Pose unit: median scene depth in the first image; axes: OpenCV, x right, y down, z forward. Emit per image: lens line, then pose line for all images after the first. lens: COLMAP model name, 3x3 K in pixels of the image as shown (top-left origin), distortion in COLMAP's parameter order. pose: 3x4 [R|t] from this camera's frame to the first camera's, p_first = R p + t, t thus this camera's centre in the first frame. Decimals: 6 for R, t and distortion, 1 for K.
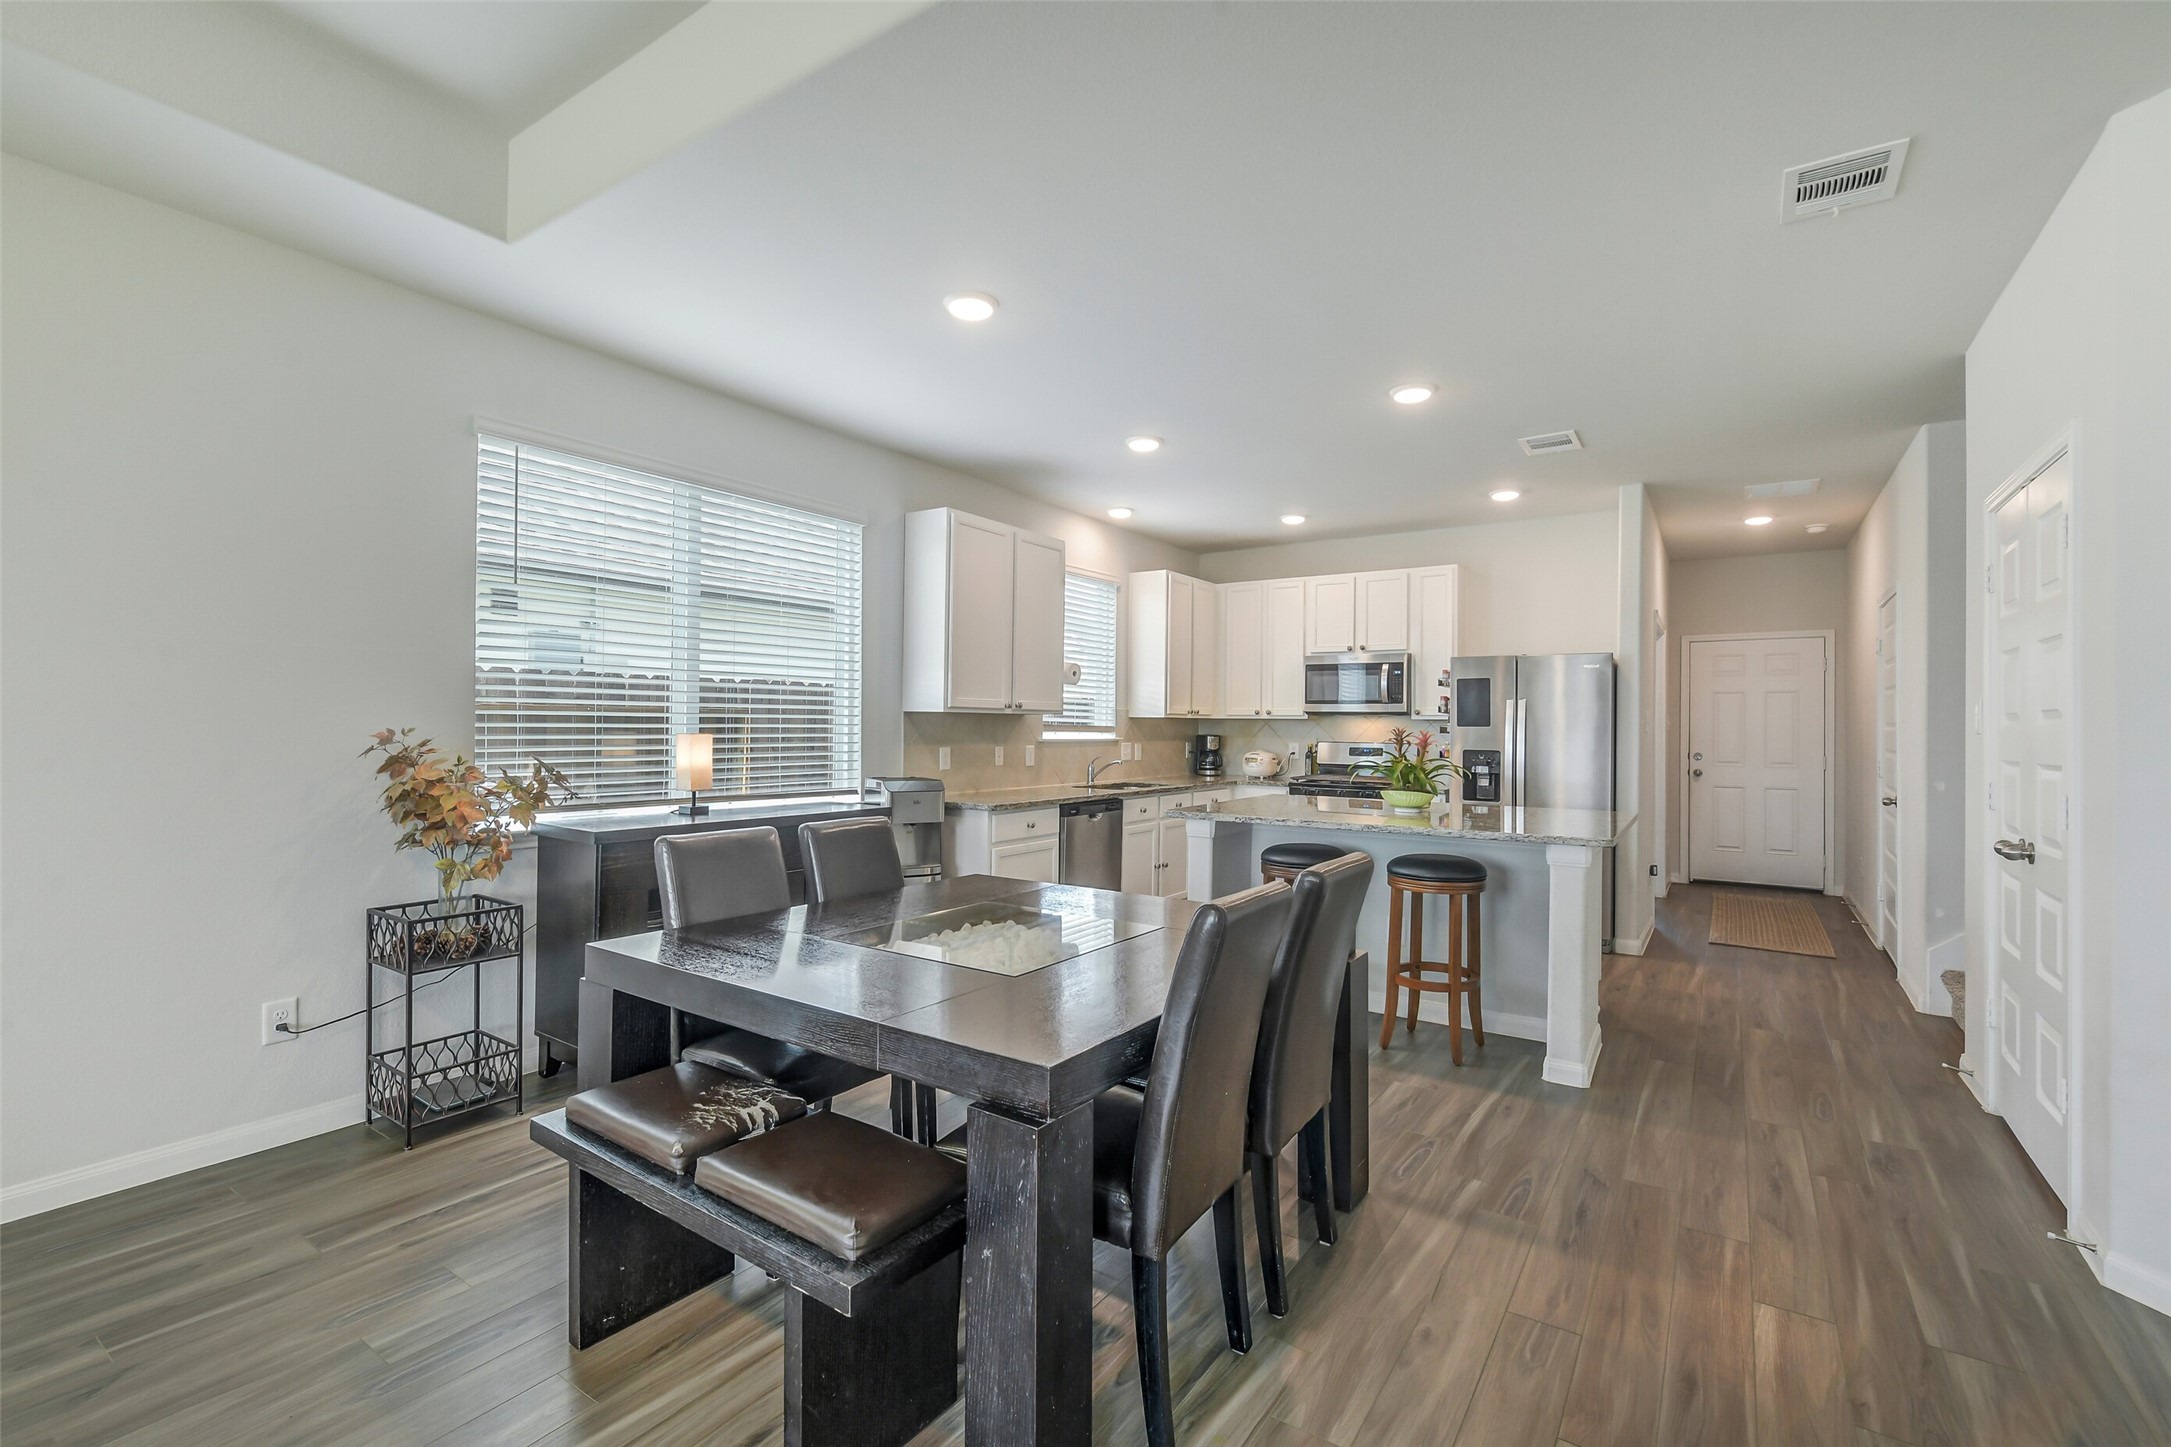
lens RADIAL K [[951.7, 0, 1085.5], [0, 951.7, 723.5], [0, 0, 1]] dist [-0.000783, 0.000240]
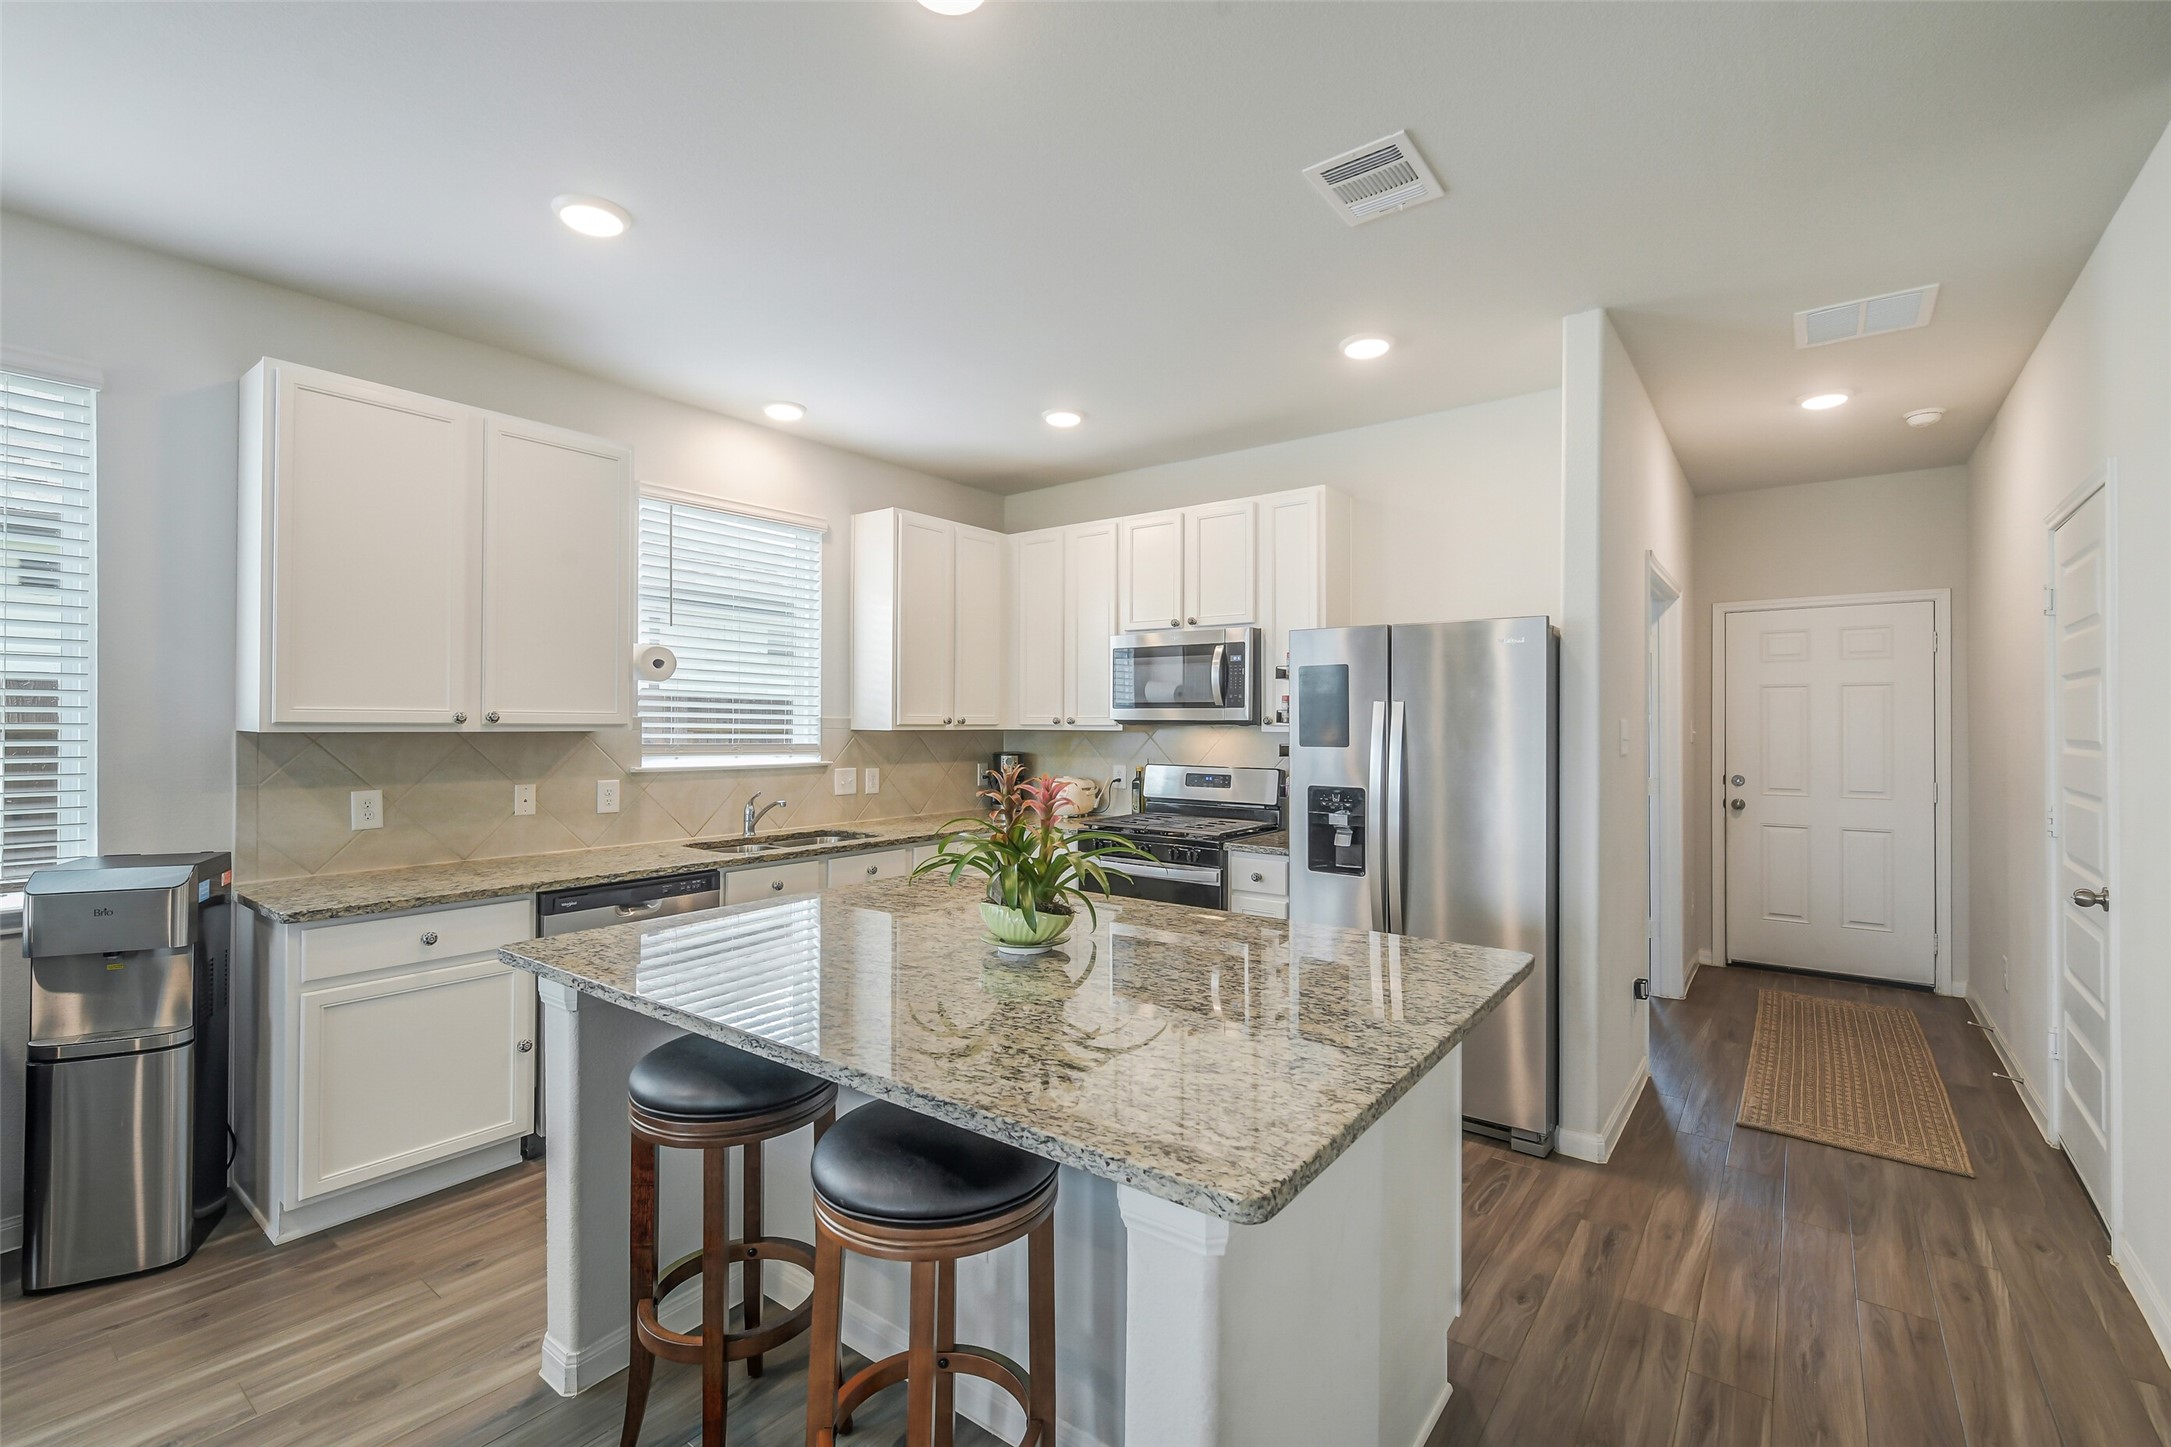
lens RADIAL K [[951.7, 0, 1085.5], [0, 951.7, 723.5], [0, 0, 1]] dist [-0.000783, 0.000240]
pose [[0.998510, -0.005521, -0.054286, 0.259337], [0.005529, 0.999985, 0.000001, -0.010753], [0.054286, -0.000301, 0.998525, 0.356141]]
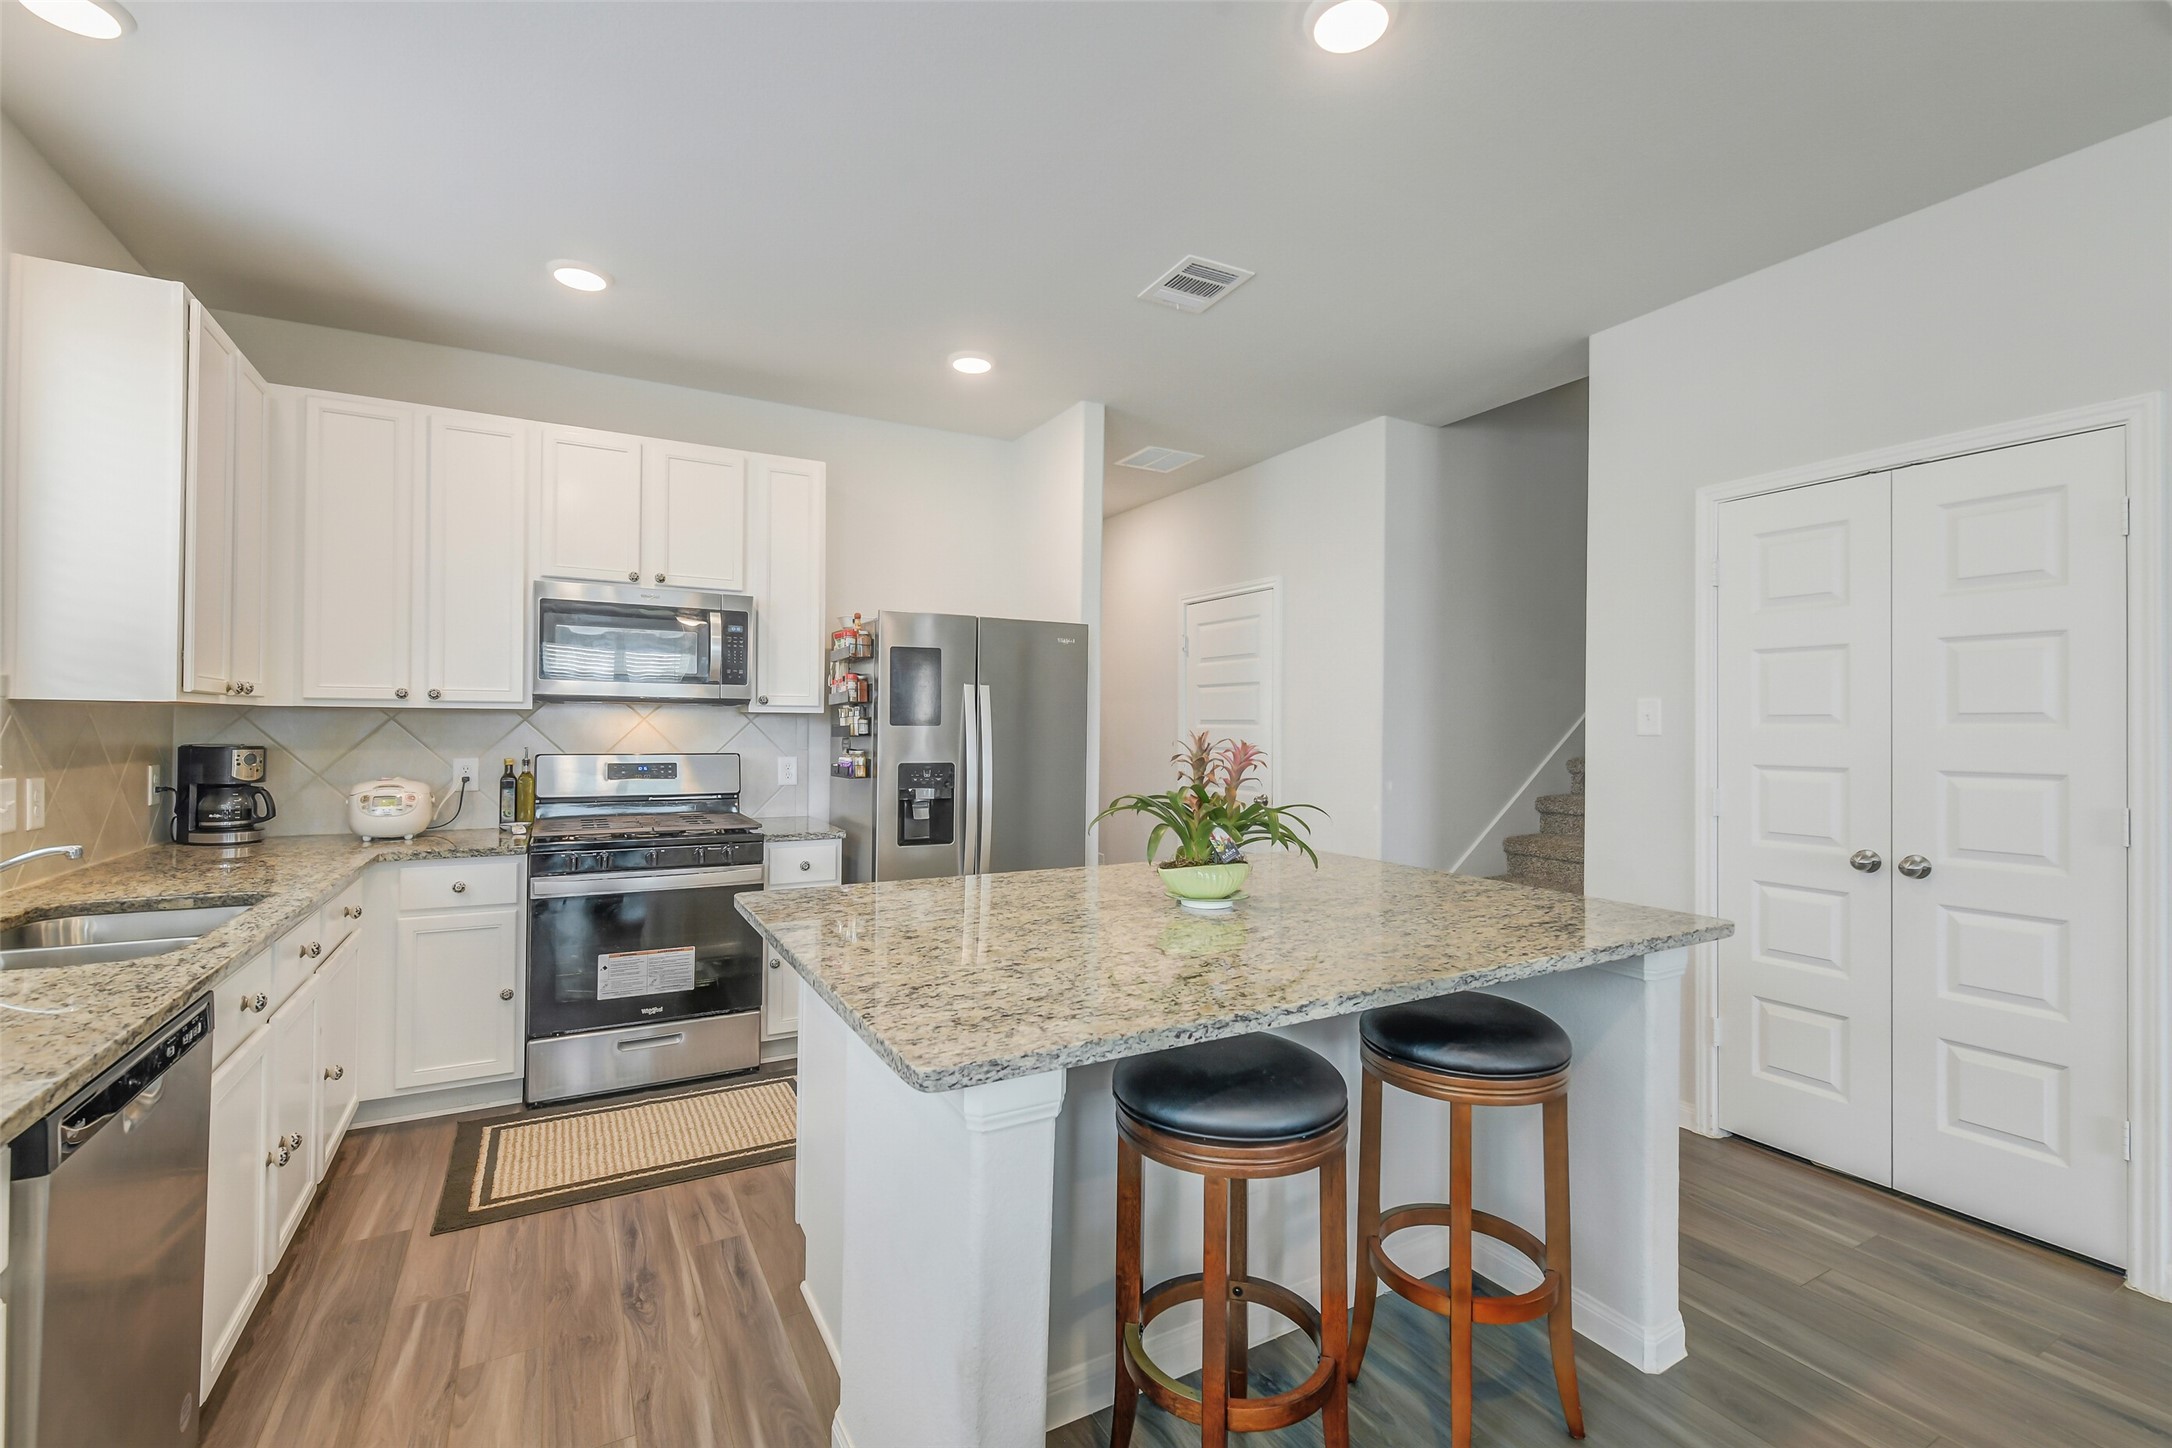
lens RADIAL K [[932.4, 0, 1086.0], [0, 932.4, 724.0], [0, 0, 1]] dist [-0.000039, -0.000408]
pose [[0.446540, -0.001910, 0.894762, -0.075545], [-0.003574, 0.999986, 0.003918, -0.000369], [-0.894756, -0.004948, 0.446527, 0.560686]]
